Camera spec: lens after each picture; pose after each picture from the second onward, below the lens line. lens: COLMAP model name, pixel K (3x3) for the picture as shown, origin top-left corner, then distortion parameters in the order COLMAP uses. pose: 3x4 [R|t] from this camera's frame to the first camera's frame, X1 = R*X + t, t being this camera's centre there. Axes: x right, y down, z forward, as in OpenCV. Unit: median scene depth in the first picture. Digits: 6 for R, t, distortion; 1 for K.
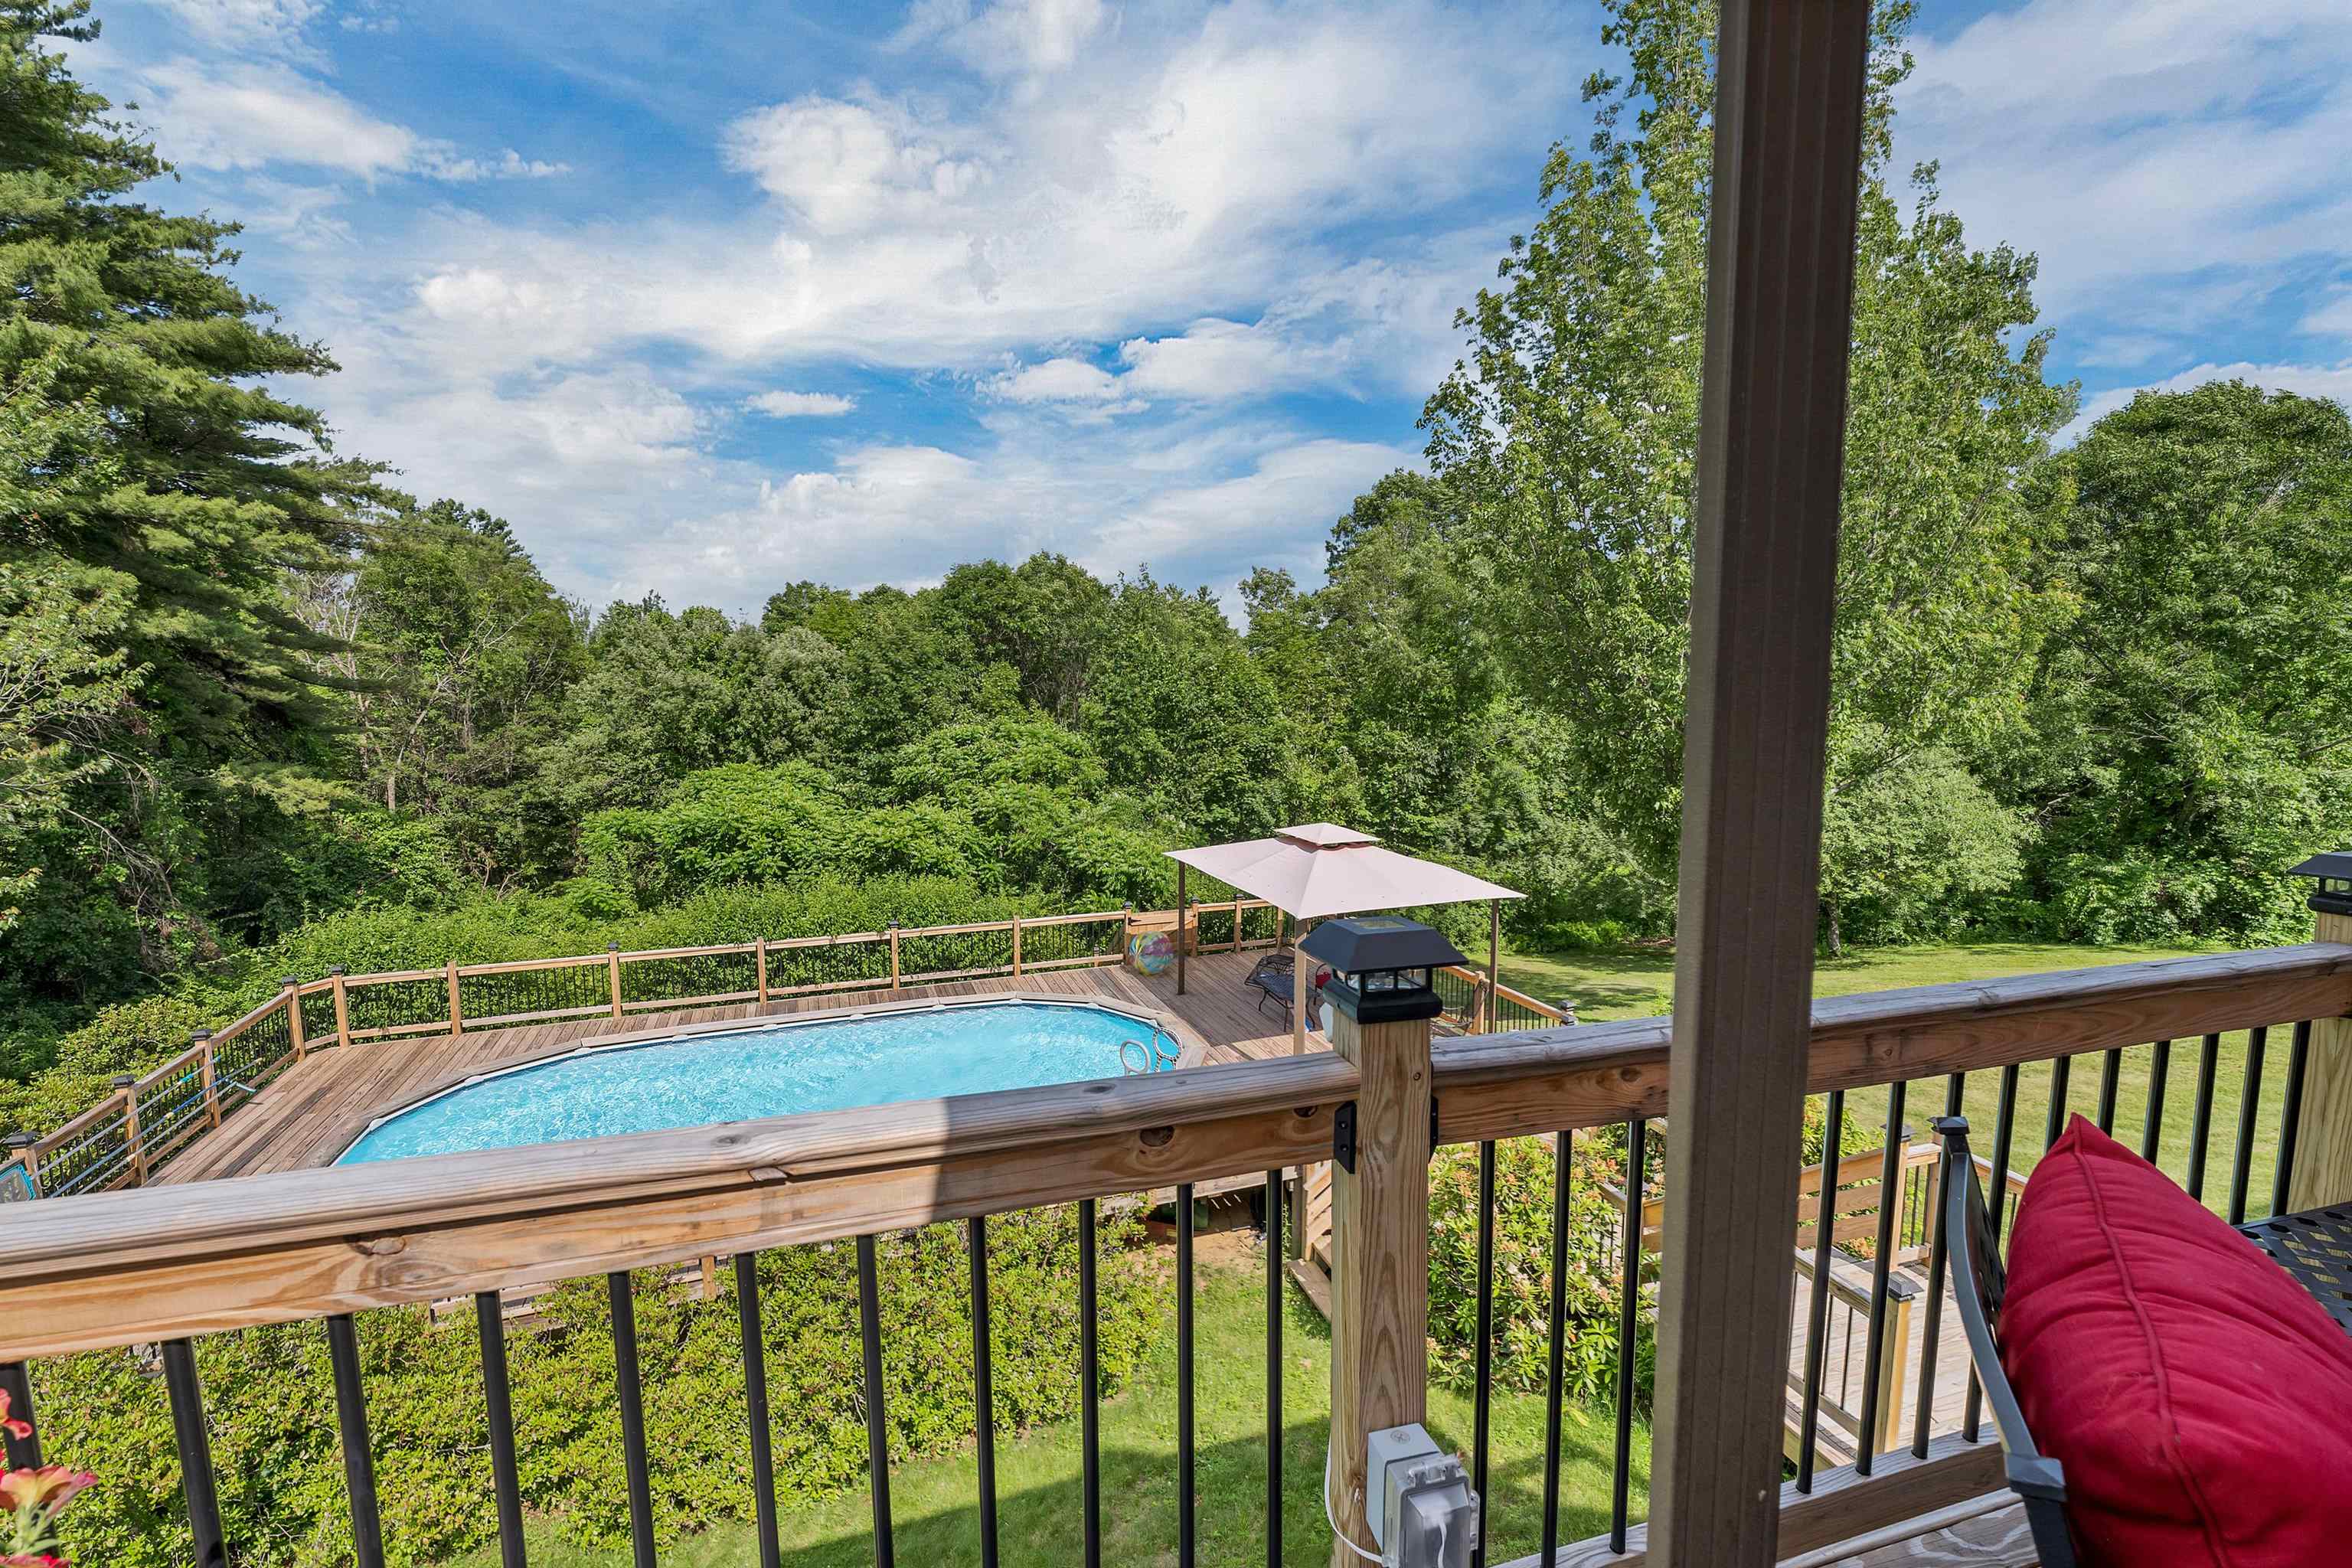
lens RADIAL K [[974.0, 0, 1176.0], [0, 974.0, 784.0], [0, 0, 1]] dist [0.001154, 0.000113]
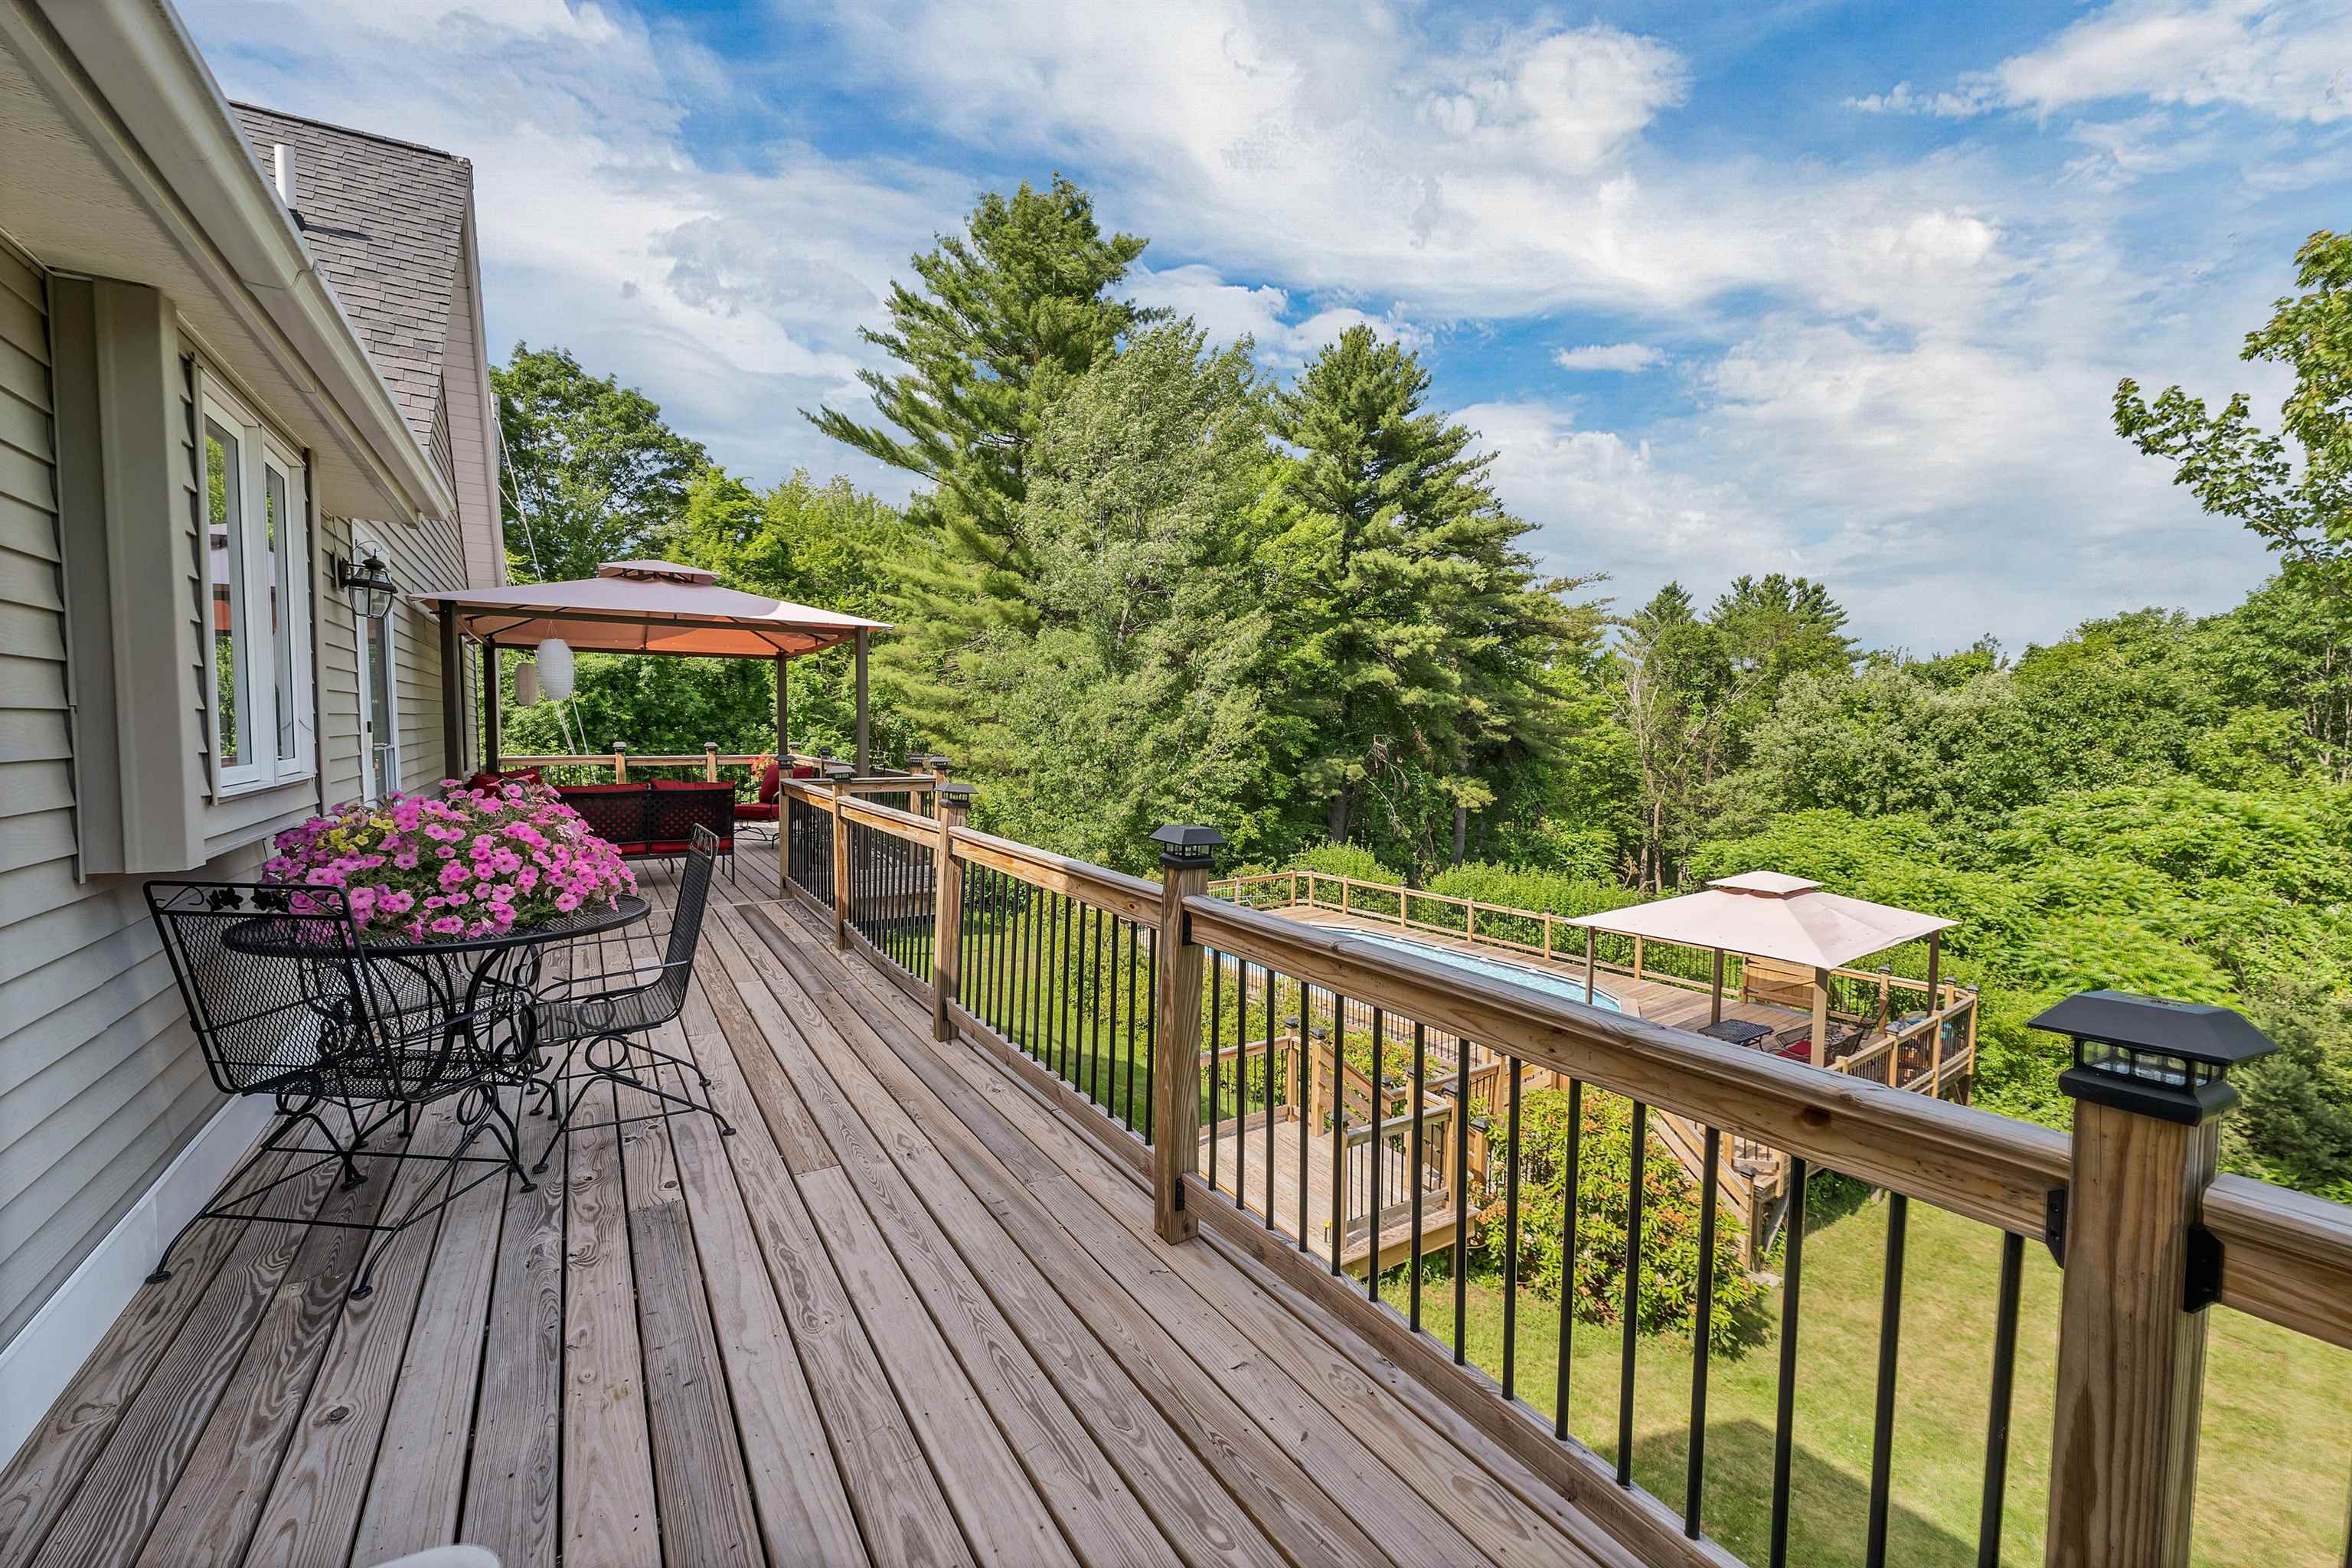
lens RADIAL K [[974.0, 0, 1176.0], [0, 974.0, 784.0], [0, 0, 1]] dist [0.001154, 0.000113]
pose [[0.261237, 0.056438, -0.963623, 0.843982], [-0.107867, 0.993743, 0.028959, -0.008111], [0.959229, 0.096378, 0.265691, 0.155018]]
